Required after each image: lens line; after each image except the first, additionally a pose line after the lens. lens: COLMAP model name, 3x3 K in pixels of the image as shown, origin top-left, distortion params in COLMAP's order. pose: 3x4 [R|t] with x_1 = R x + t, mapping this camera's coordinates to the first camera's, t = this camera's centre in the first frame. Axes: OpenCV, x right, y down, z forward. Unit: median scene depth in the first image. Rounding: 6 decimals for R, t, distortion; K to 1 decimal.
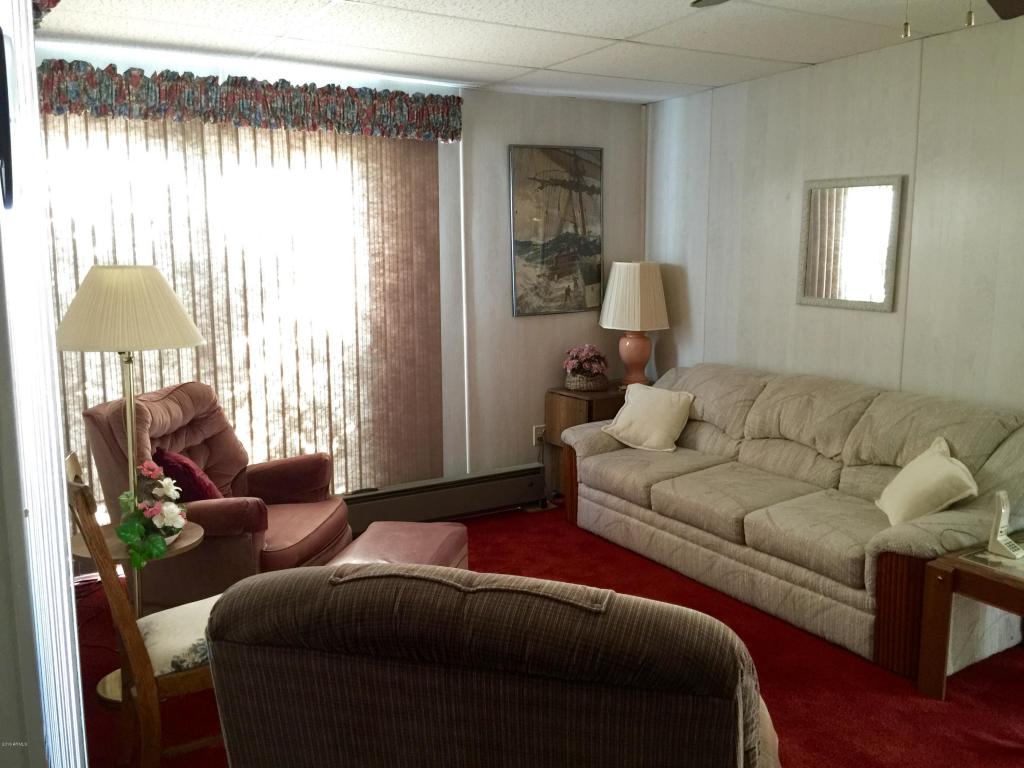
lens RADIAL K [[882.0, 0, 505.8], [0, 882.0, 375.9], [0, 0, 1]] dist [0.088631, -0.141200]
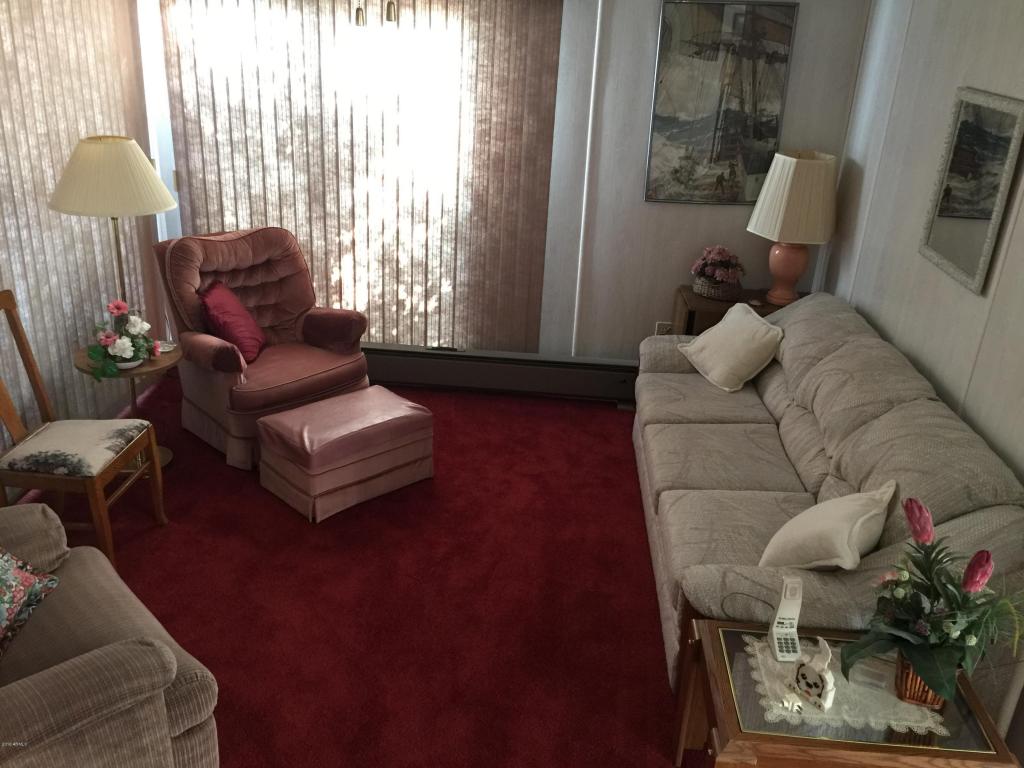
lens RADIAL K [[882.0, 0, 505.8], [0, 882.0, 375.9], [0, 0, 1]] dist [0.088631, -0.141200]
pose [[0.820078, 0.261389, -0.509066, 0.449005], [-0.135790, 0.953062, 0.270617, -0.136841], [0.555908, -0.152801, 0.817079, 0.164985]]
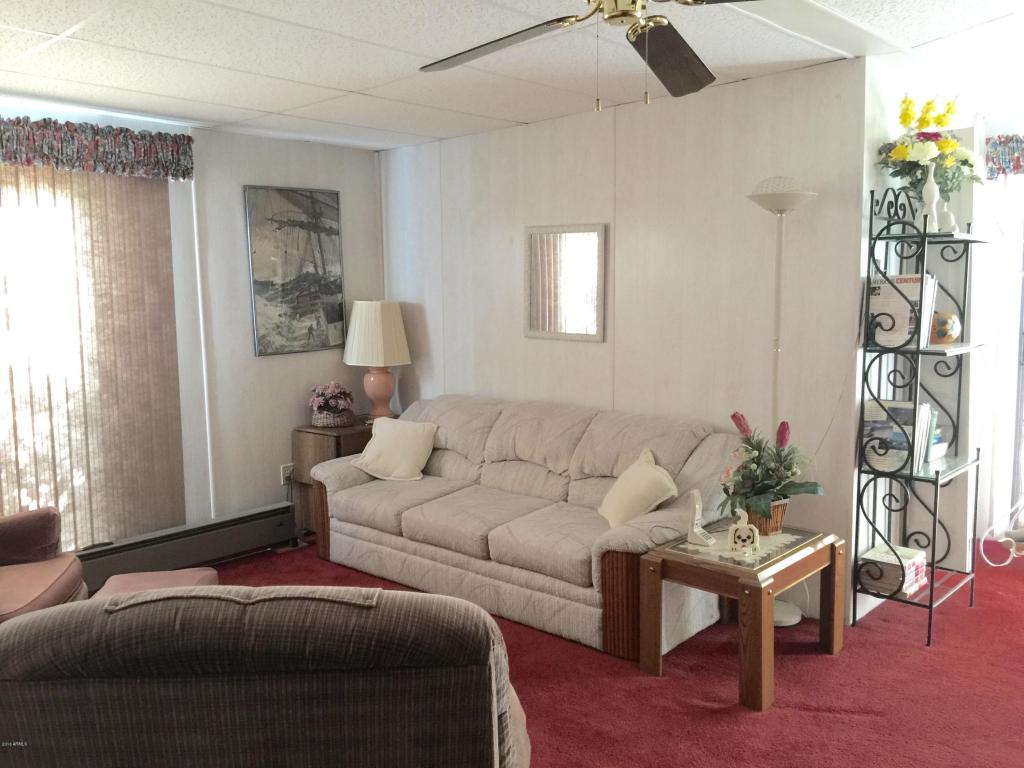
lens RADIAL K [[882.0, 0, 505.8], [0, 882.0, 375.9], [0, 0, 1]] dist [0.088631, -0.141200]
pose [[0.956887, -0.036412, 0.288169, -0.011795], [0.048947, 0.998138, -0.036409, 0.005646], [-0.286307, 0.048944, 0.956887, -0.038435]]
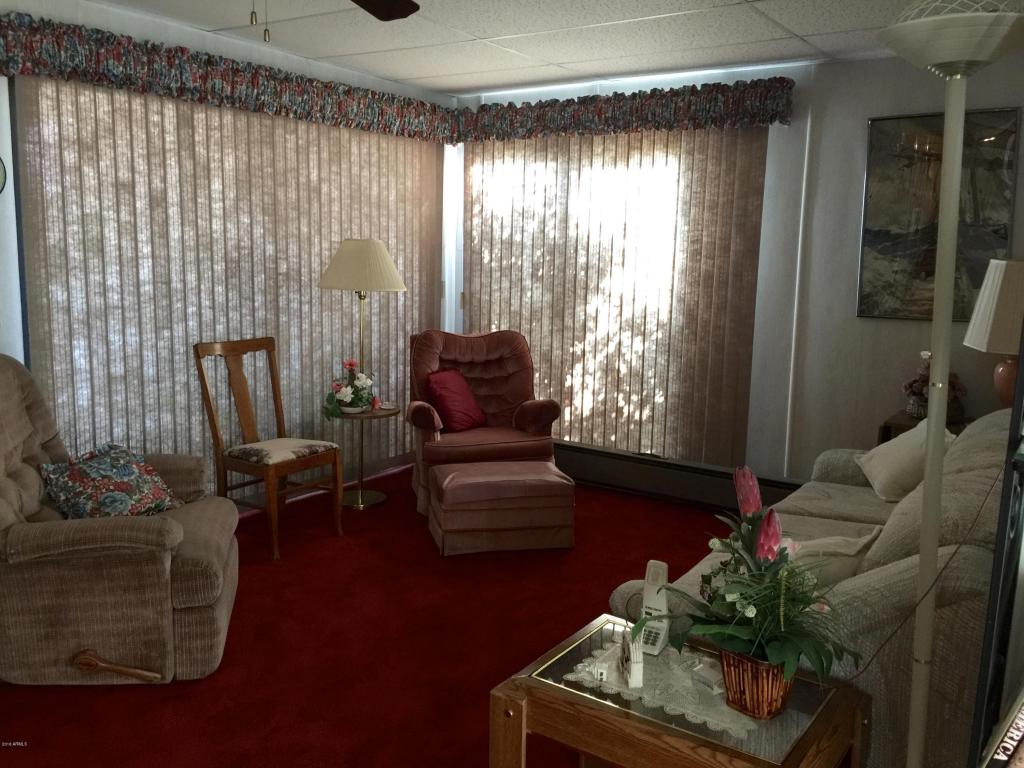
lens RADIAL K [[875.0, 0, 513.8], [0, 875.0, 378.7], [0, 0, 1]] dist [0.088628, -0.130621]
pose [[0.416010, 0.156101, -0.895862, 0.731923], [-0.153642, 0.983059, 0.099948, -0.047135], [0.896287, 0.096062, 0.432946, 0.363258]]
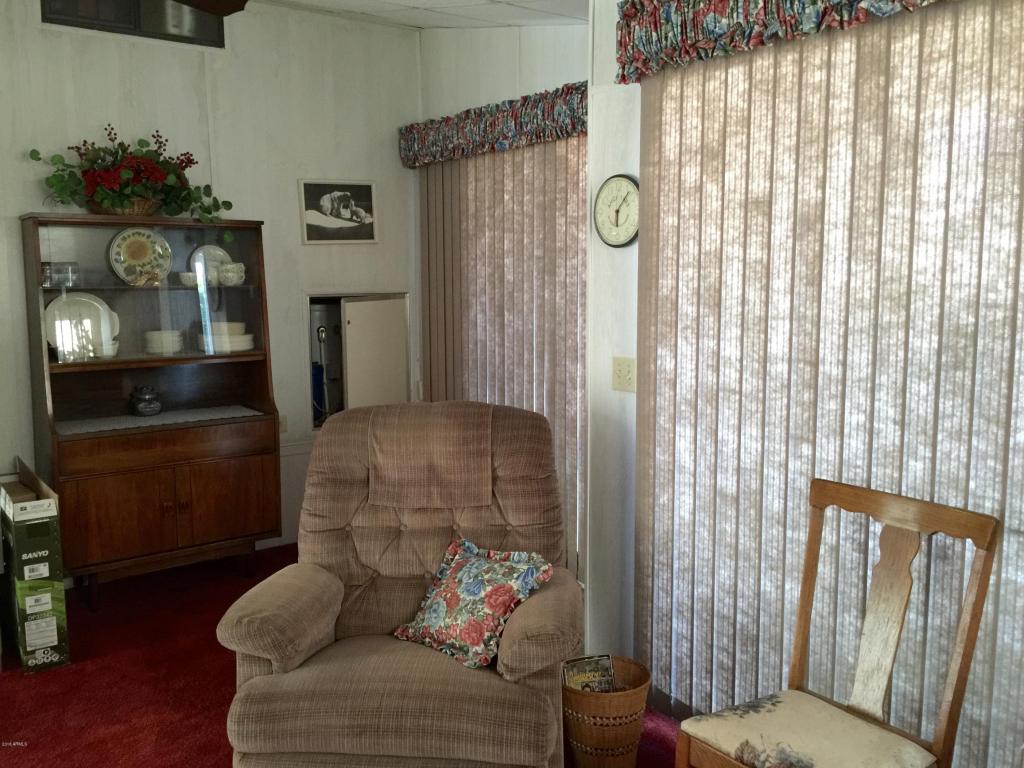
lens RADIAL K [[882.0, 0, 505.8], [0, 882.0, 375.9], [0, 0, 1]] dist [0.088631, -0.141200]
pose [[-0.993479, 0.023941, -0.111473, 0.003518], [-0.005840, 0.965736, 0.259460, -0.124144], [0.113865, 0.258419, -0.959299, 0.900280]]
